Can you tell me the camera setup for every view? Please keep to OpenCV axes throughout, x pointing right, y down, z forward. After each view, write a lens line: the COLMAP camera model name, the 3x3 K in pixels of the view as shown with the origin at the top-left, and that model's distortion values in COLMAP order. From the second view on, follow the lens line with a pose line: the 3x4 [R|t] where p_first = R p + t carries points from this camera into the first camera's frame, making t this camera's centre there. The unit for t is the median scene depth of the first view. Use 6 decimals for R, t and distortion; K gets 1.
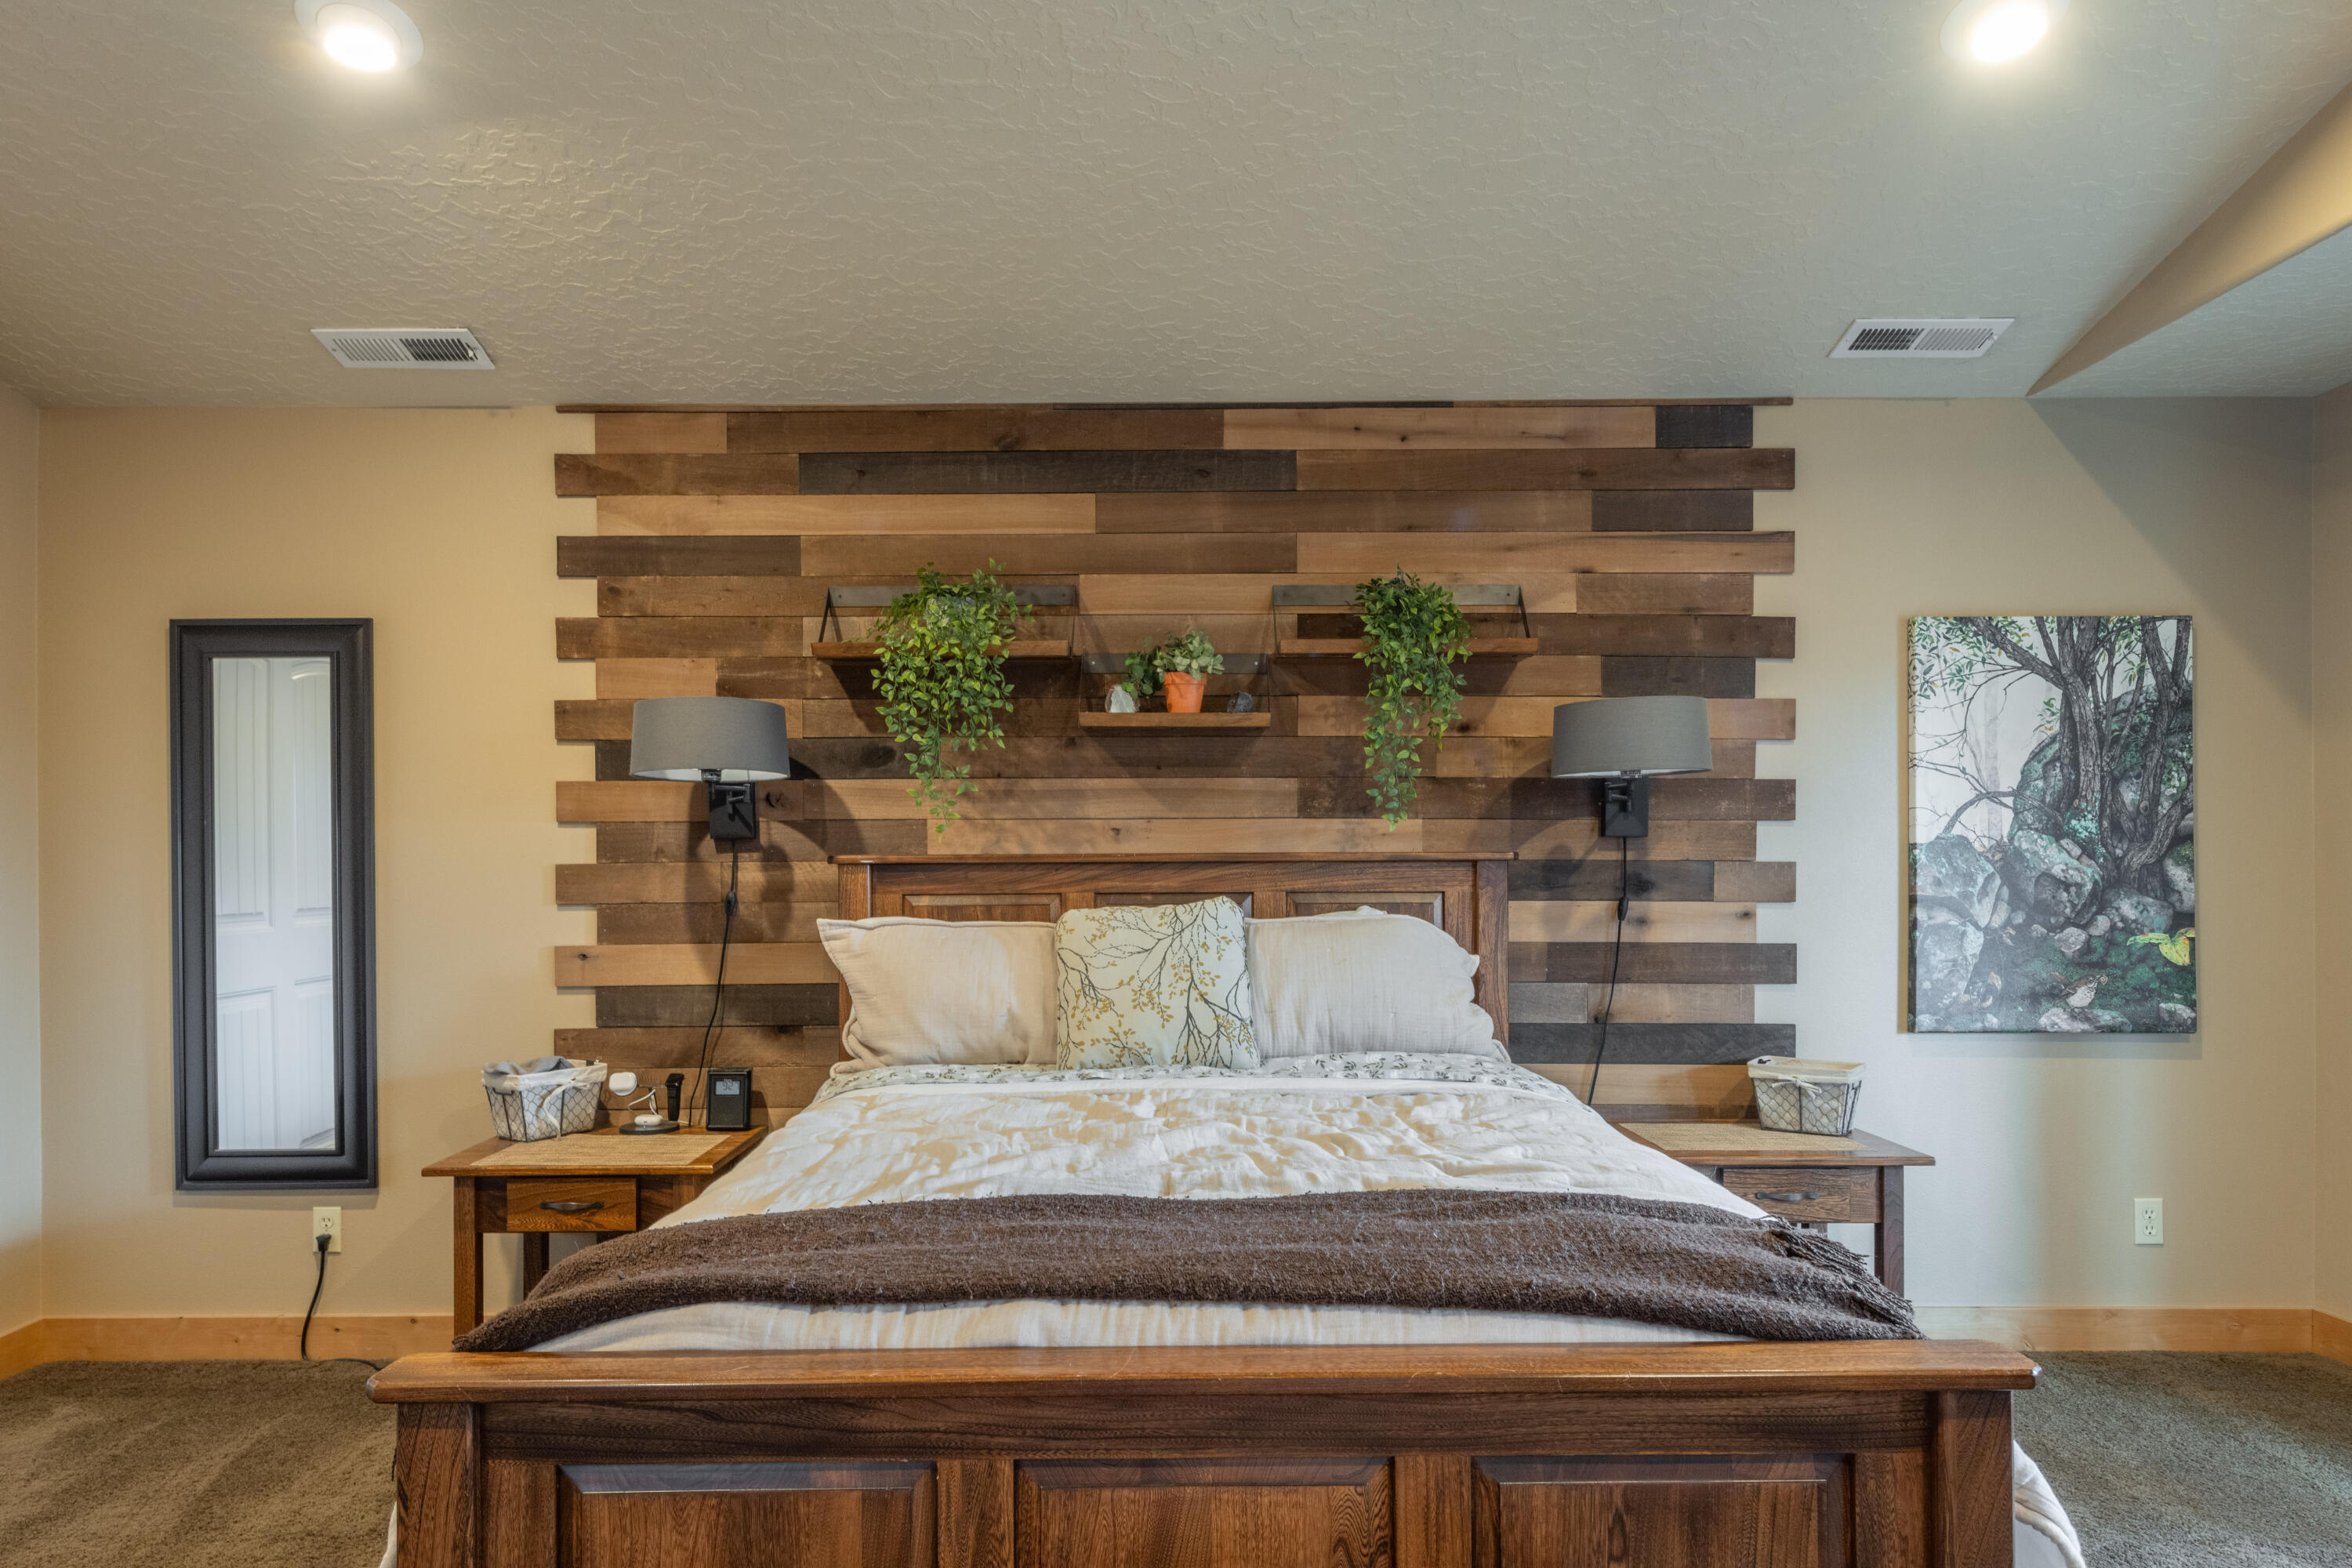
lens RADIAL K [[1445.2, 0, 1175.8], [0, 1445.2, 872.2], [0, 0, 1]] dist [0.016507, -0.000826]
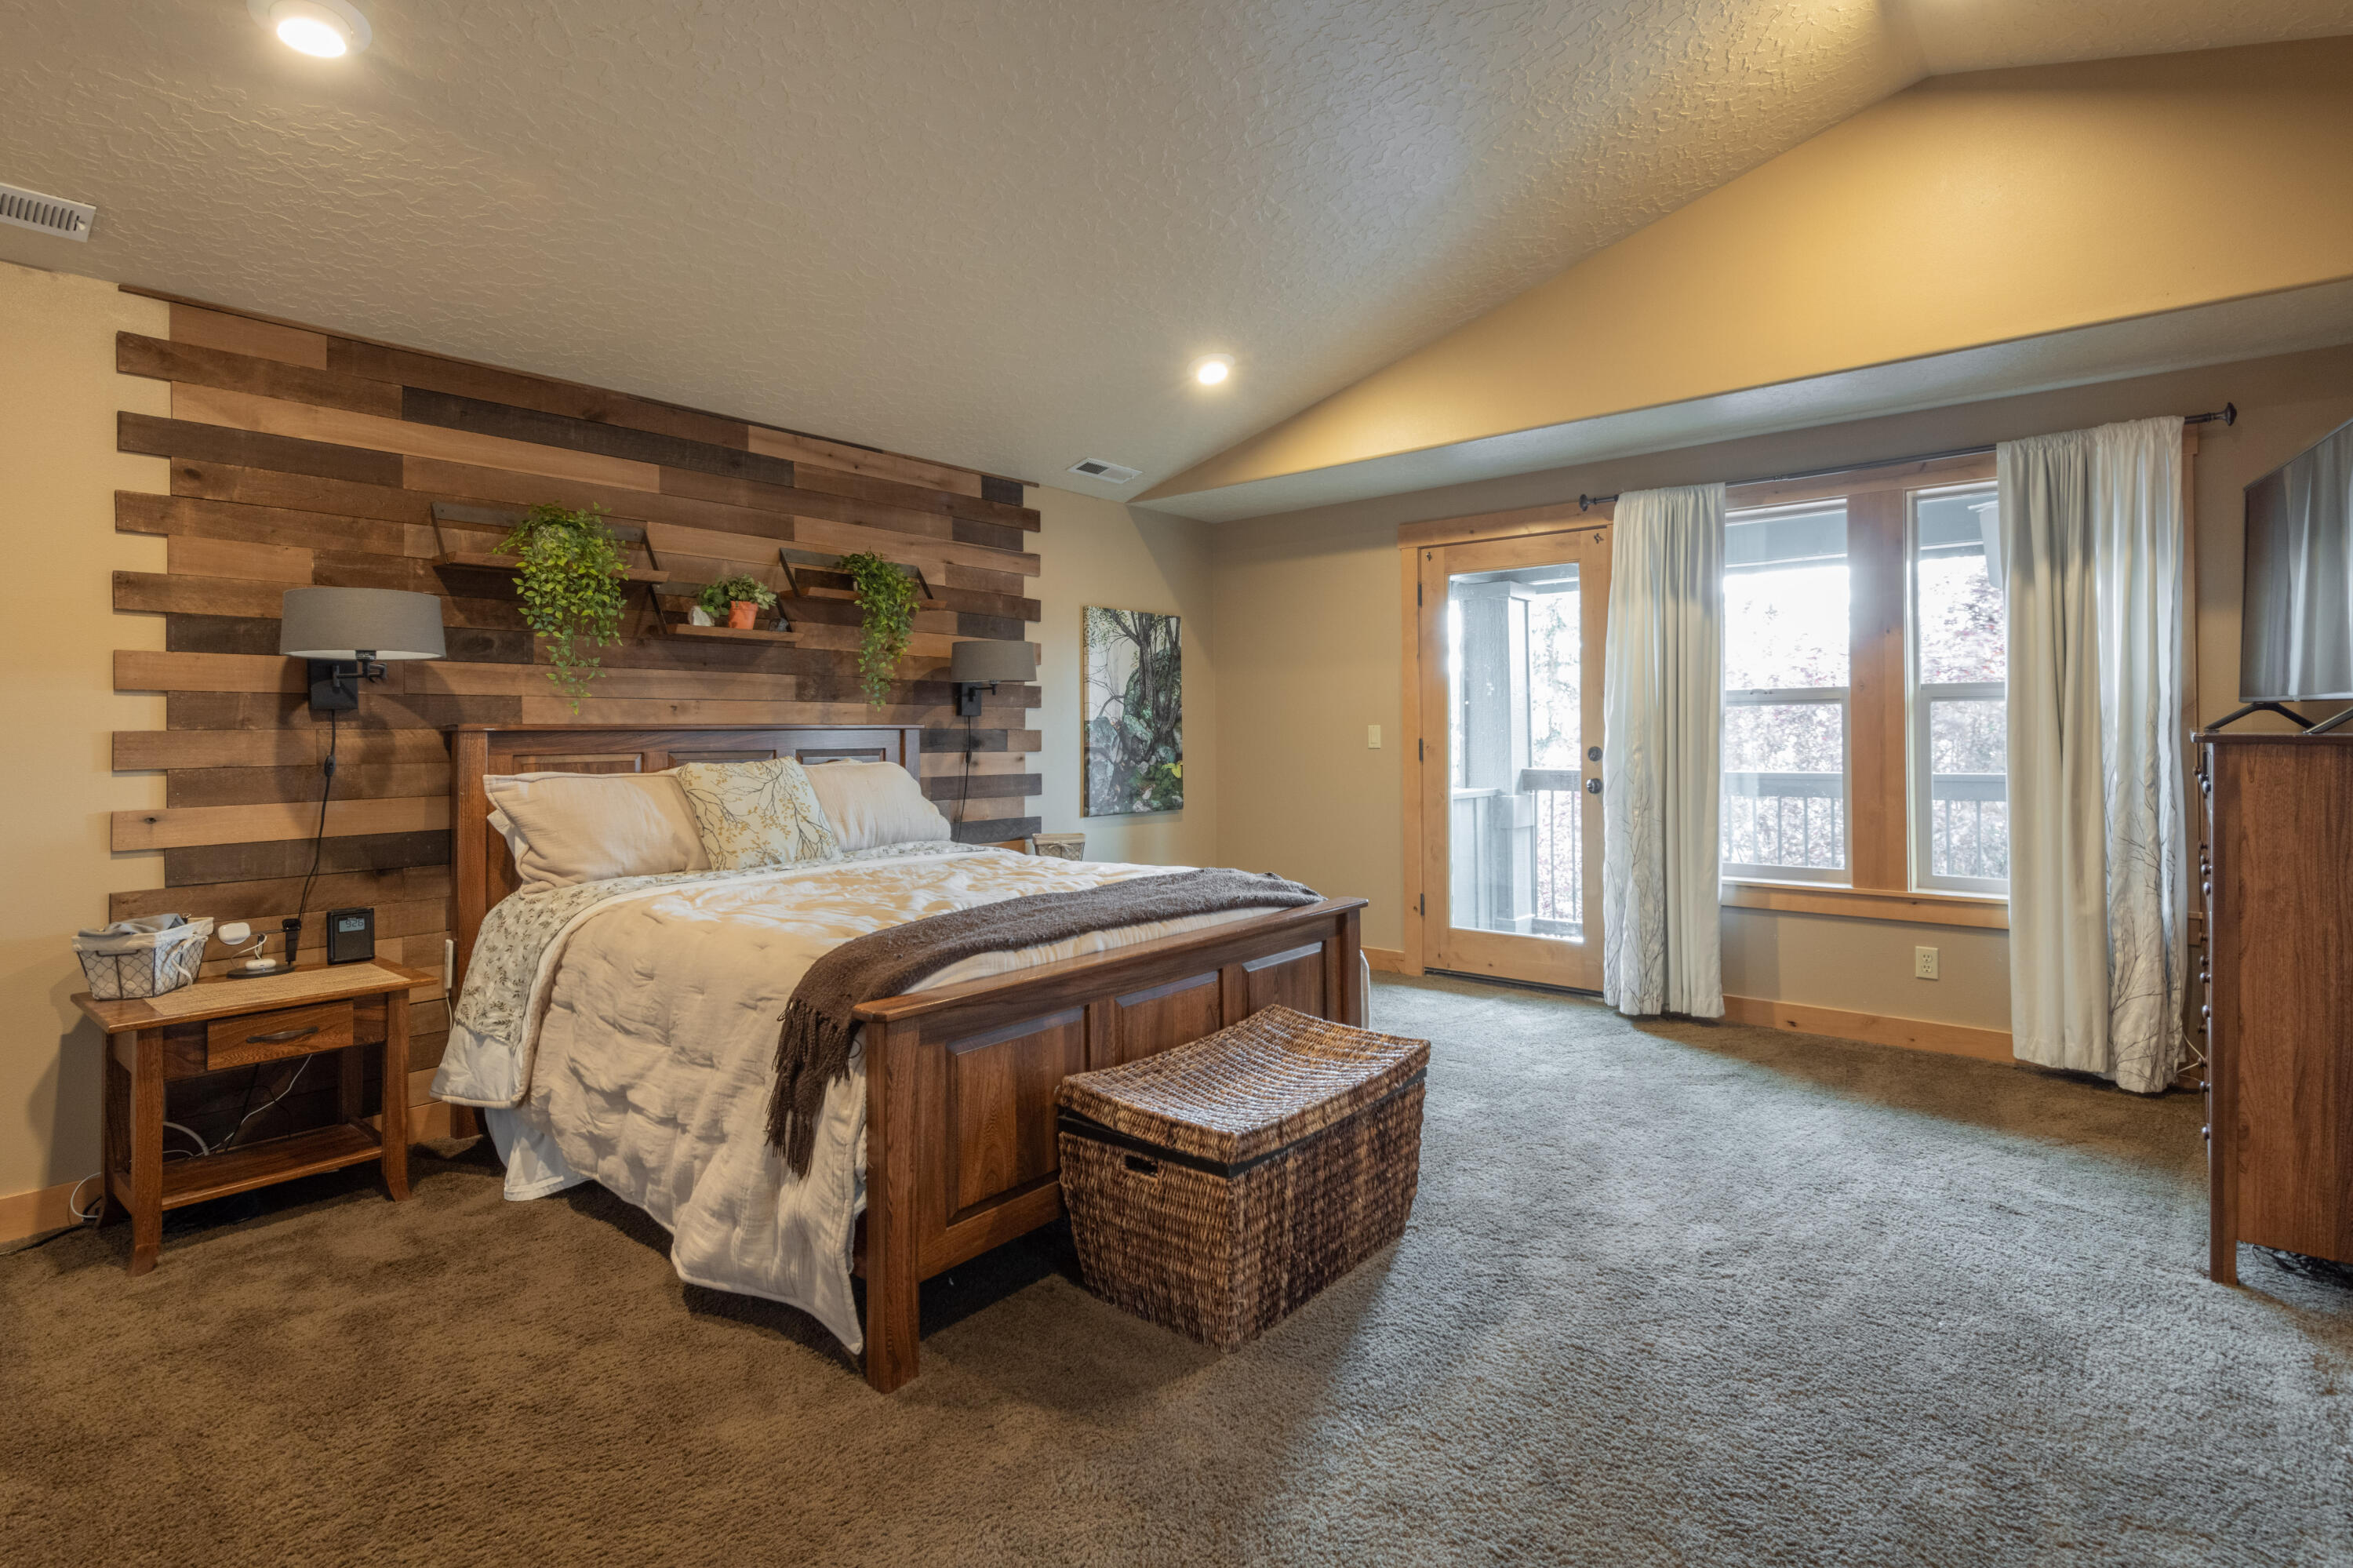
lens RADIAL K [[1131.2, 0, 1179.8], [0, 1131.2, 730.0], [0, 0, 1]] dist [-0.002067, -0.000513]
pose [[0.647166, 0.000811, 0.762349, -0.572390], [0.004636, 0.999977, -0.004999, 0.000988], [-0.762335, 0.006769, 0.647147, -0.086795]]
